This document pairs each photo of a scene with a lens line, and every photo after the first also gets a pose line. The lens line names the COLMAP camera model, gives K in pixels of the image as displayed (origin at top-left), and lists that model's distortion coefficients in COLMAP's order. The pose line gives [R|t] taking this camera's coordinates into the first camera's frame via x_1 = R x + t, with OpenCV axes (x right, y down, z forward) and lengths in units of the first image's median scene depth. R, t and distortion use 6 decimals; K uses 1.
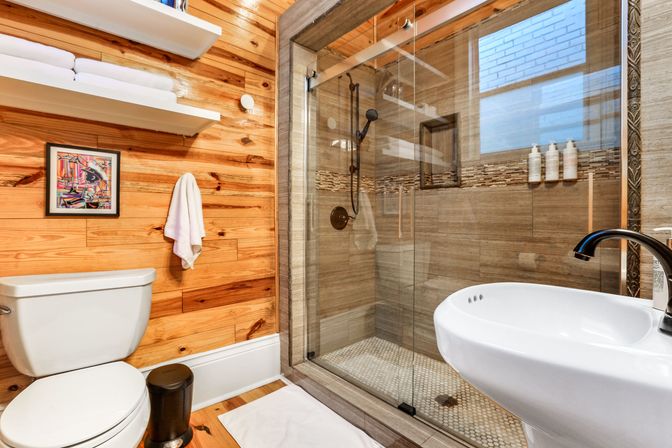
lens RADIAL K [[313.8, 0, 334.7], [0, 313.8, 213.3], [0, 0, 1]] dist [-0.002670, 0.000081]
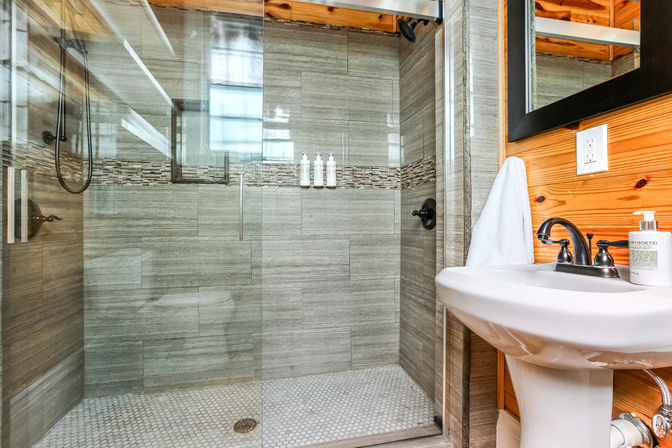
lens RADIAL K [[313.8, 0, 334.7], [0, 313.8, 213.3], [0, 0, 1]] dist [-0.002670, 0.000081]
pose [[0.500537, 0.005316, 0.865699, -0.231934], [-0.004425, 0.999984, -0.003582, 0.001633], [-0.865704, -0.002037, 0.500552, 0.275055]]
